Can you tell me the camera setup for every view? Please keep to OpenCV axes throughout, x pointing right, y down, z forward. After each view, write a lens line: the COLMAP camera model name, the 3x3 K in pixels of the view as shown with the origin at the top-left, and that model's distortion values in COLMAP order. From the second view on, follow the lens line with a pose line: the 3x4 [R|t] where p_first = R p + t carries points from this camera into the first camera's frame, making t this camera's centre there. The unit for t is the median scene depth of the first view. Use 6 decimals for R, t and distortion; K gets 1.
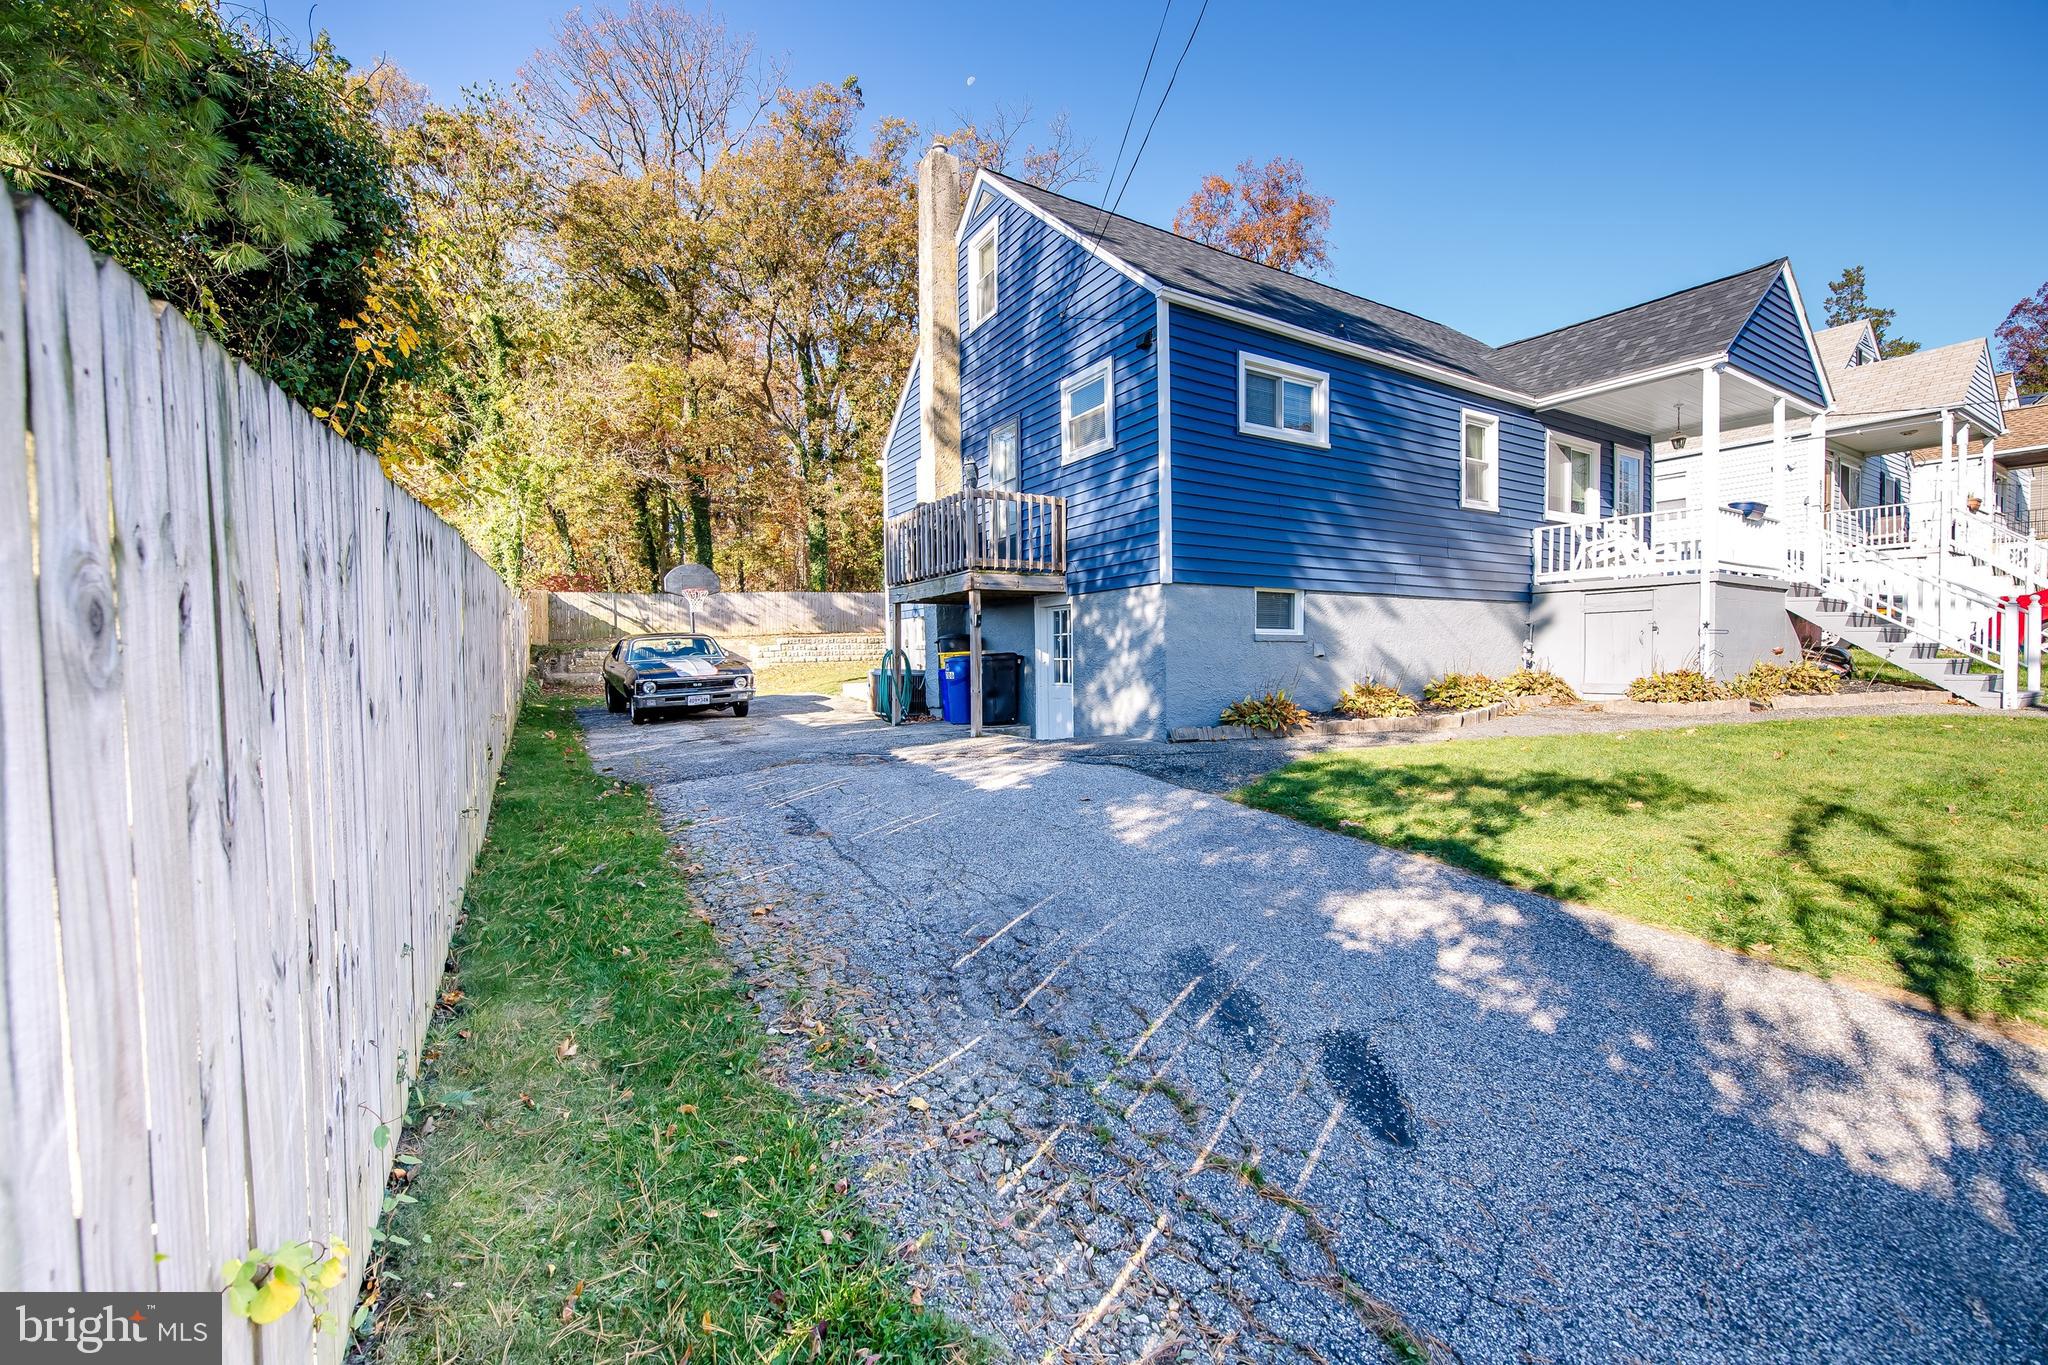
lens RADIAL K [[821.6, 0, 1024.0], [0, 821.6, 682.5], [0, 0, 1]] dist [-0.011865, 0.000089]
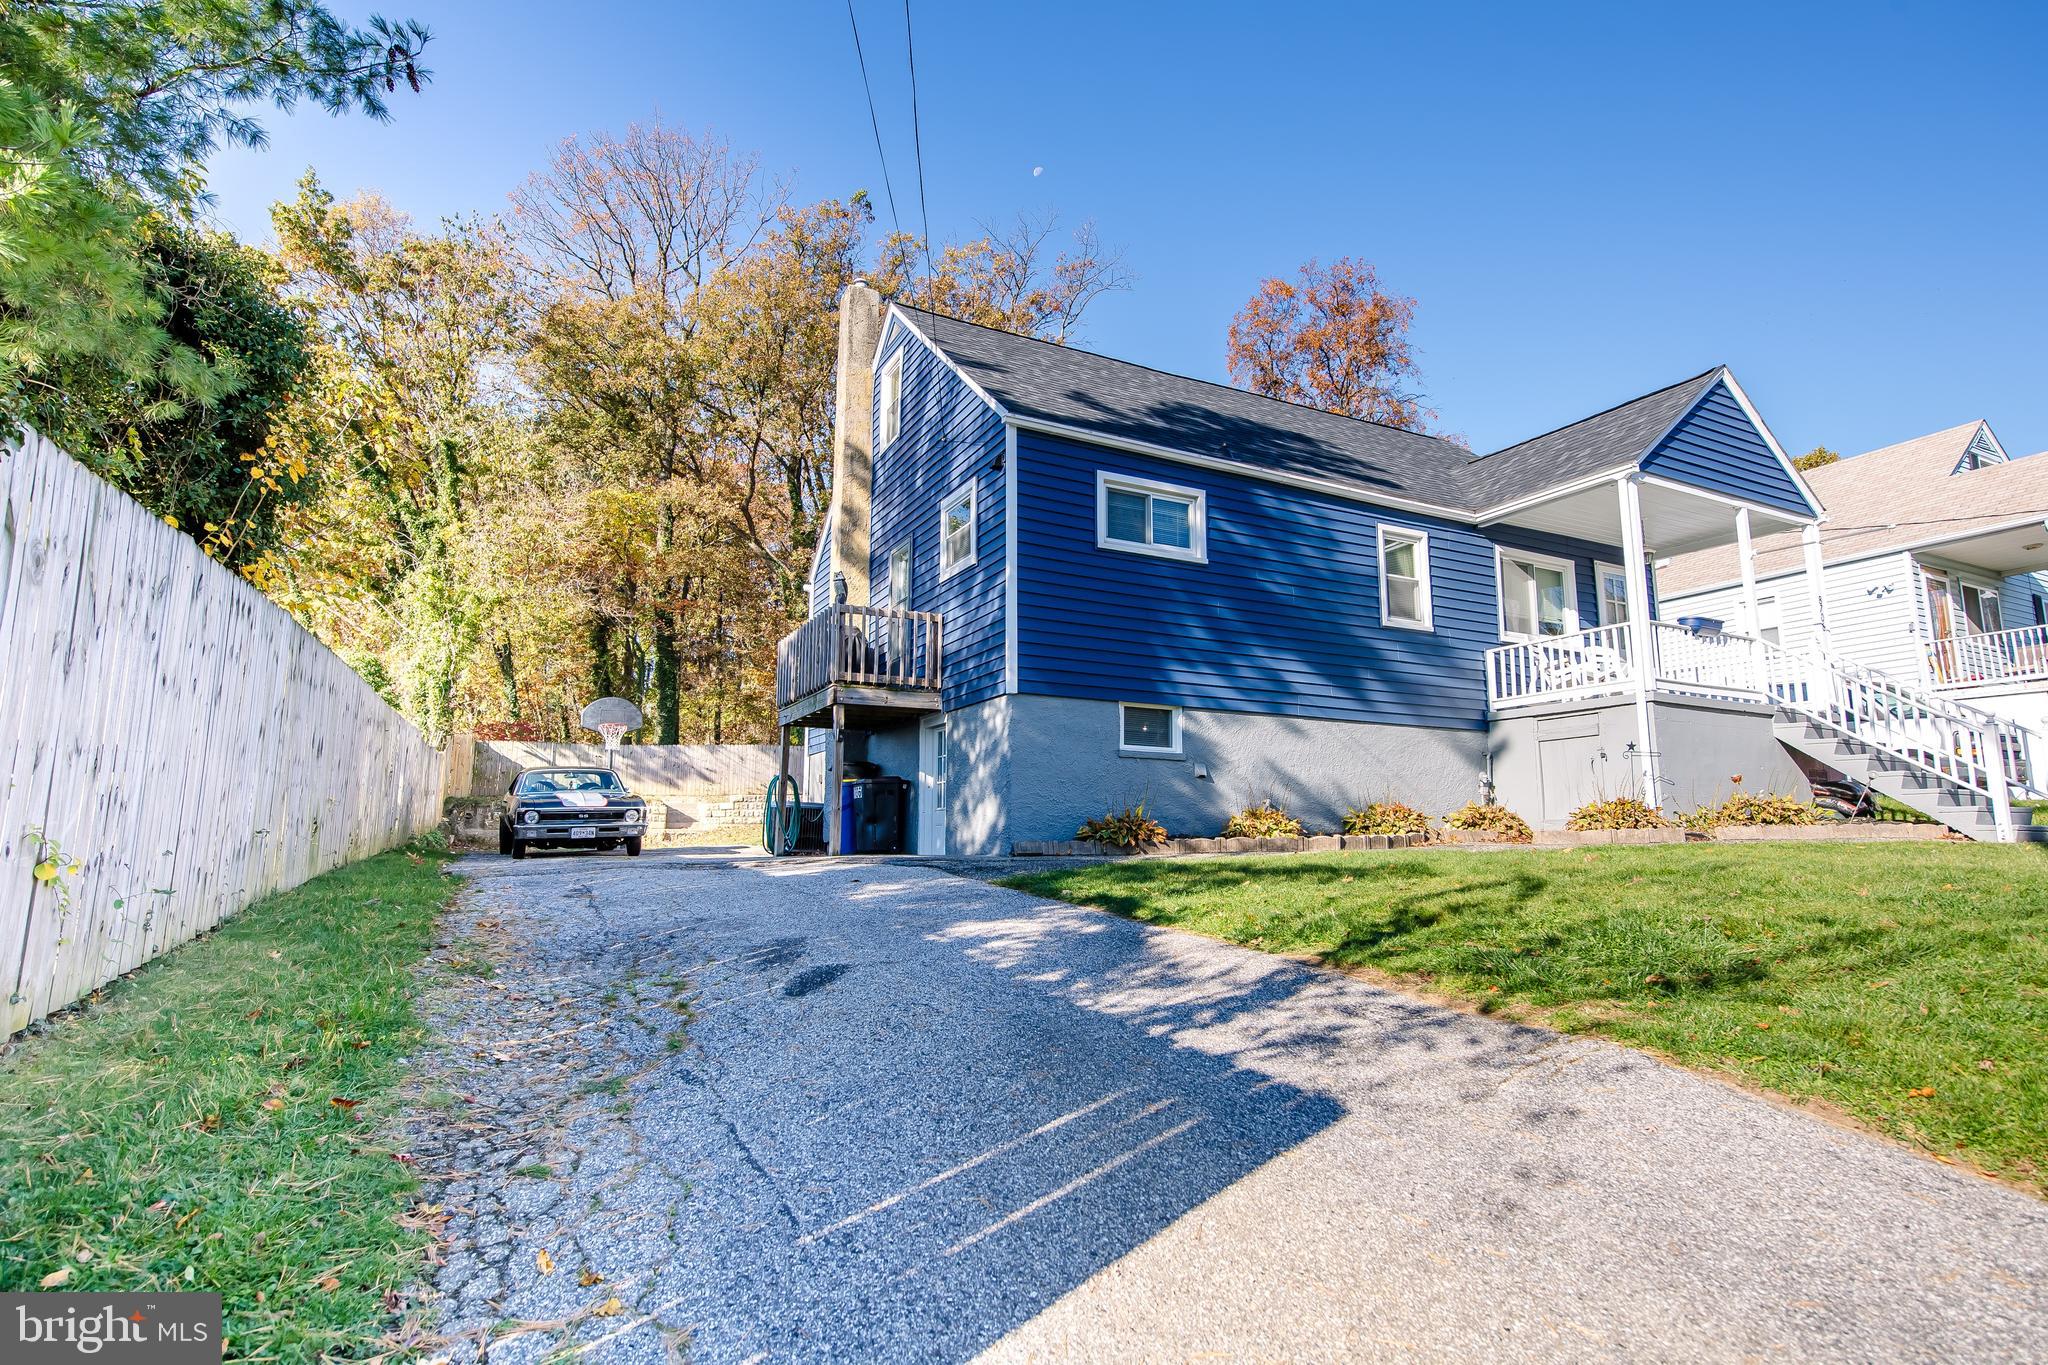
lens RADIAL K [[1049.4, 0, 1024.0], [0, 1049.4, 682.5], [0, 0, 1]] dist [0.002184, -0.000347]
pose [[0.997654, 0.002460, -0.068418, 0.202918], [-0.015076, 0.982718, -0.184495, 0.074426], [0.066781, 0.185094, 0.980449, -0.182754]]
